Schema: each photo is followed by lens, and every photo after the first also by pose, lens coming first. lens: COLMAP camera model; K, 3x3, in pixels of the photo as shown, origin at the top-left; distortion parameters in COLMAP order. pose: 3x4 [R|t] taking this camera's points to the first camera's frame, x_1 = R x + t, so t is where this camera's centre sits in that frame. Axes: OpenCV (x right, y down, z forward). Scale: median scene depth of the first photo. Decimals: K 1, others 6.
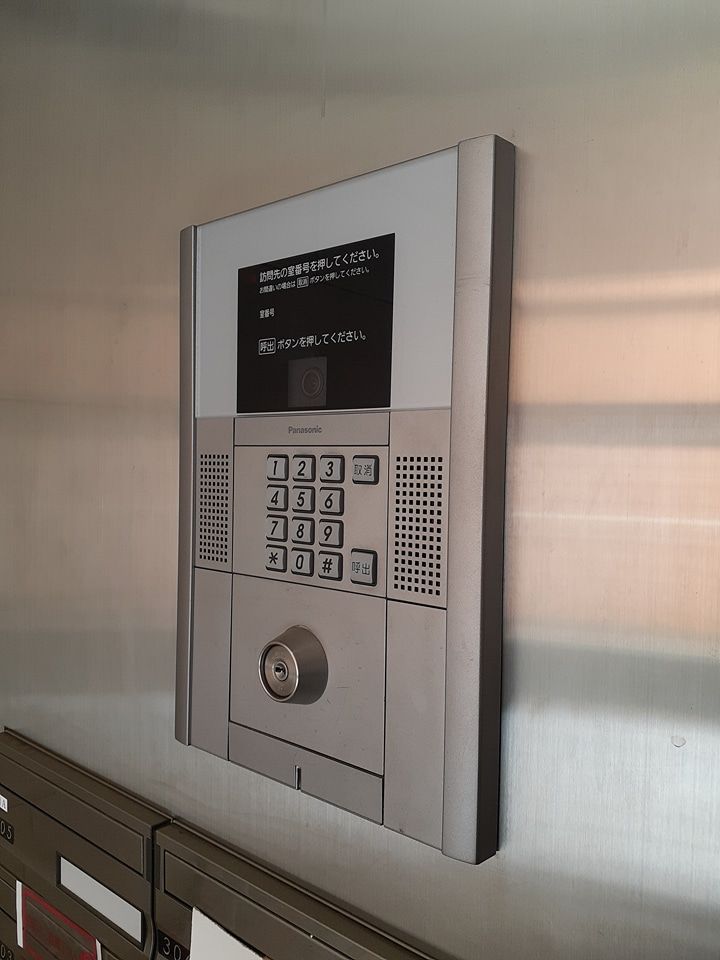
lens RADIAL K [[763.3, 0, 361.9], [0, 763.3, 481.1], [0, 0, 1]] dist [0.002328, -0.006193]
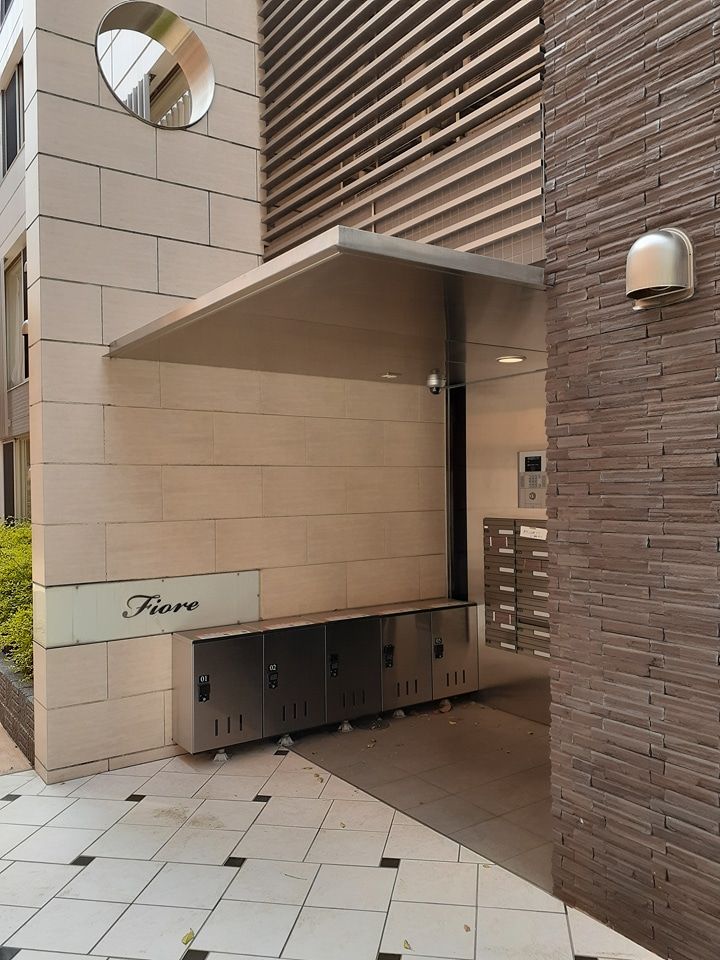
lens RADIAL K [[763.3, 0, 359.1], [0, 763.3, 483.2], [0, 0, 1]] dist [0.002328, -0.006193]
pose [[0.975378, -0.021081, -0.219529, -0.102843], [0.011195, 0.998870, -0.046181, 0.524403], [0.220255, 0.042587, 0.974512, -9.725477]]
